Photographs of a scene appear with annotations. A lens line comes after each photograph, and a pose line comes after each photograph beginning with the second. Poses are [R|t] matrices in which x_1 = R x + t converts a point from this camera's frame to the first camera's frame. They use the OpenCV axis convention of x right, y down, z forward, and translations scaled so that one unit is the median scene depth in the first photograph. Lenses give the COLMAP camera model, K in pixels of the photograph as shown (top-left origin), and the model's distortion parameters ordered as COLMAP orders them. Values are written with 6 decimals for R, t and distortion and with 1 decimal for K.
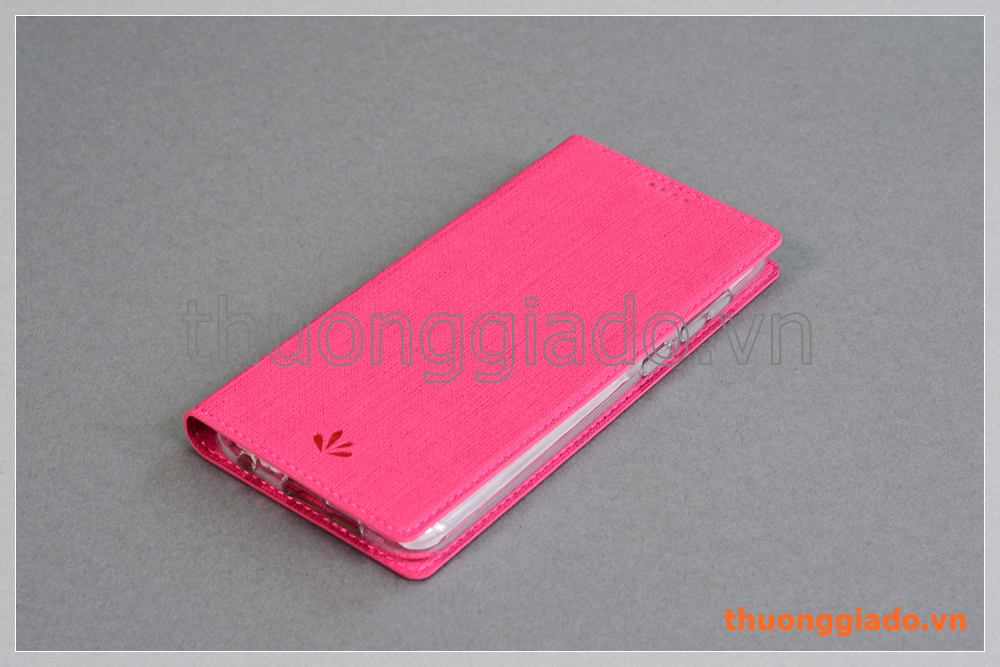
lens RADIAL K [[2661.9, 0, 497.7], [0, 2661.9, 333.3], [0, 0, 1]] dist [0.009704, 0.000000]
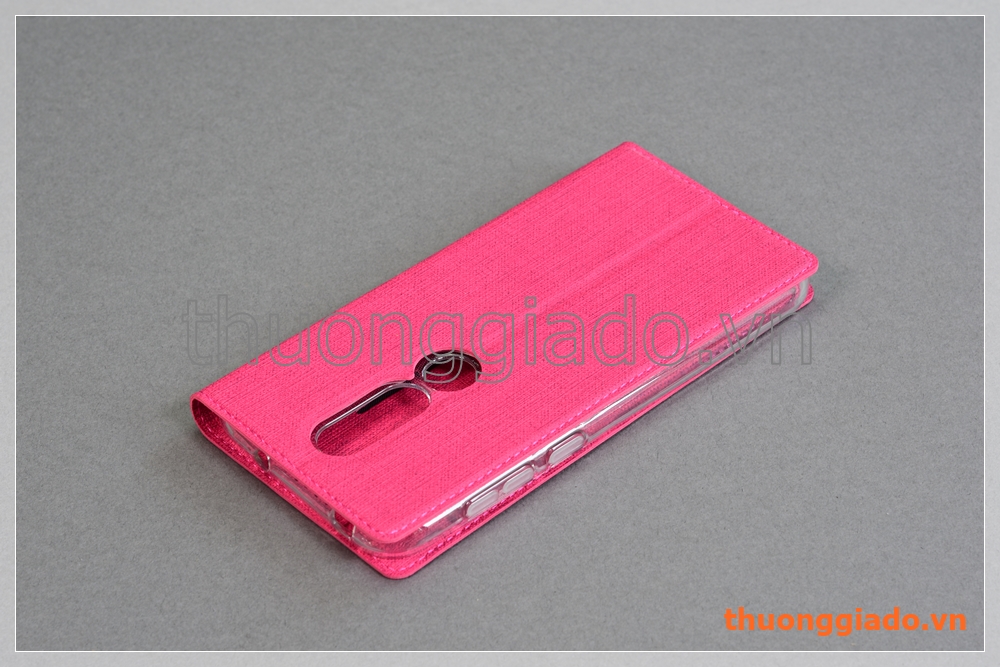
lens RADIAL K [[2661.9, 0, 499.9], [0, 2661.9, 333.7], [0, 0, 1]] dist [0.009704, 0.000000]
pose [[0.999882, -0.012273, 0.009191, 0.001587], [0.012244, 0.999920, 0.003210, 0.010434], [-0.009230, -0.003097, 0.999953, -0.011623]]
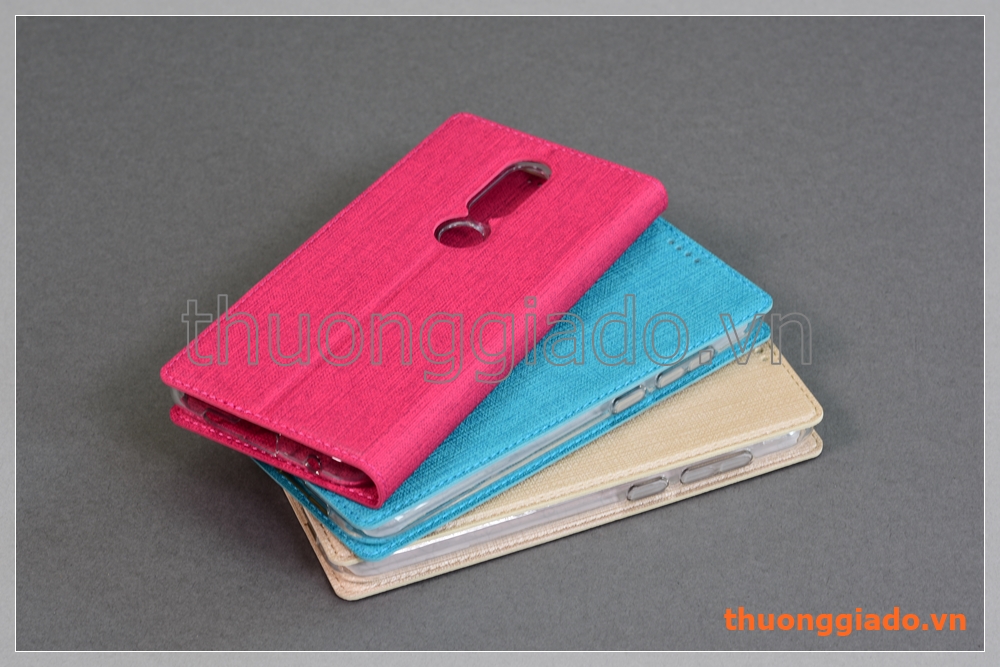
lens RADIAL K [[2661.9, 0, 499.2], [0, 2661.9, 335.0], [0, 0, 1]] dist [0.009704, 0.000000]
pose [[0.978578, 0.136625, -0.154008, 0.083996], [-0.134315, 0.990614, 0.025357, -0.045882], [0.156027, -0.004128, 0.987744, -0.125521]]
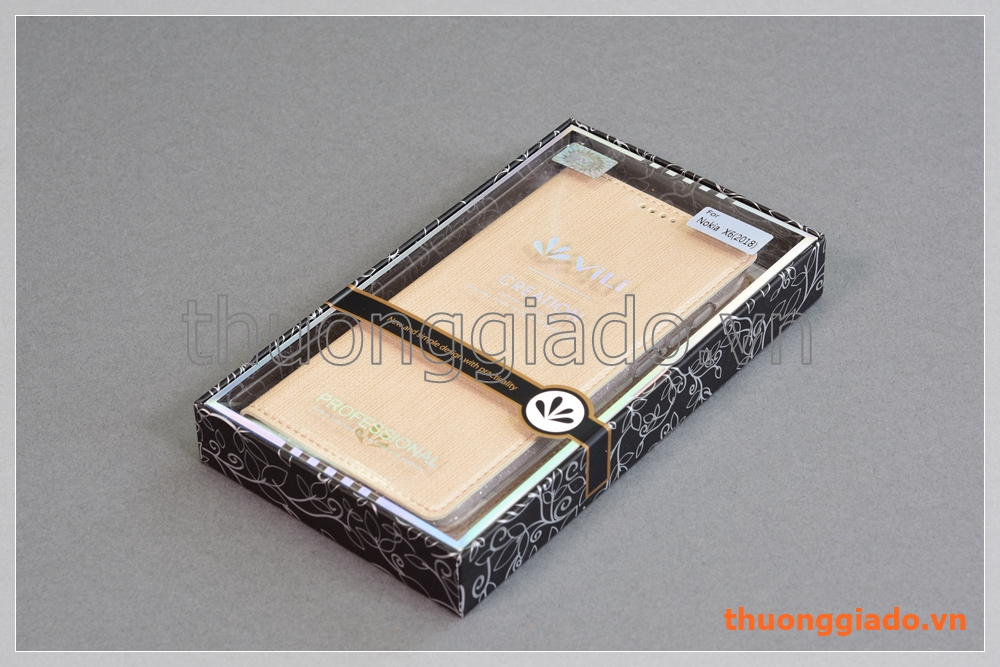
lens RADIAL K [[2661.9, 0, 530.7], [0, 2661.9, 330.0], [0, 0, 1]] dist [0.009704, 0.000000]
pose [[0.999746, 0.017662, -0.014016, -0.058997], [-0.017563, 0.999820, 0.007180, -0.005806], [0.014140, -0.006932, 0.999876, -0.160484]]
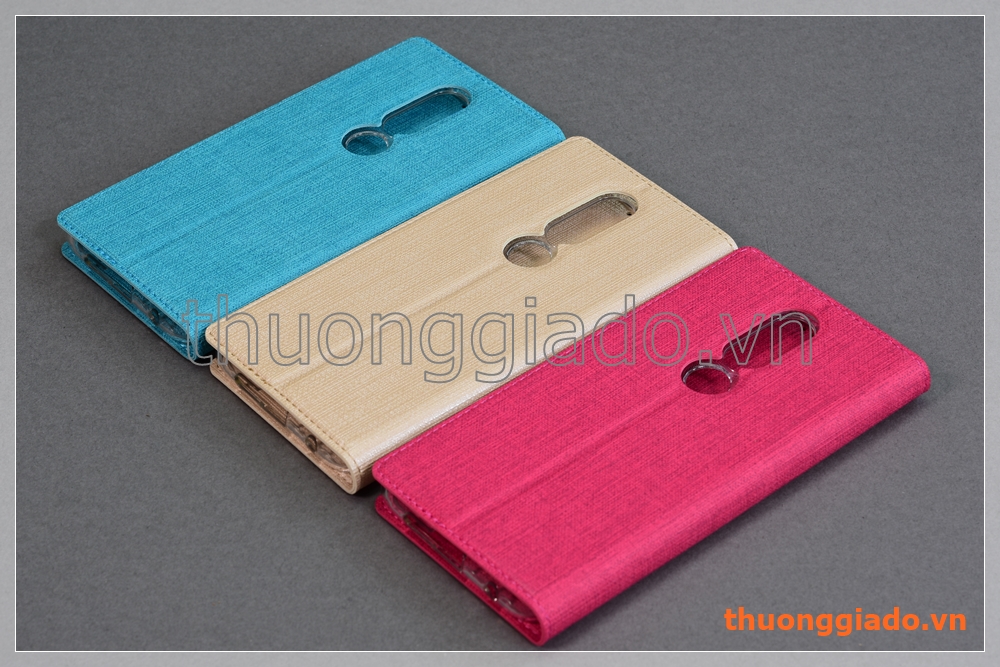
lens RADIAL K [[2661.9, 0, 498.7], [0, 2661.9, 333.6], [0, 0, 1]] dist [0.009704, 0.000000]
pose [[0.996531, 0.054870, -0.062567, 0.041449], [-0.053956, 0.998412, 0.016217, -0.011145], [0.063358, -0.012784, 0.997909, -0.163034]]
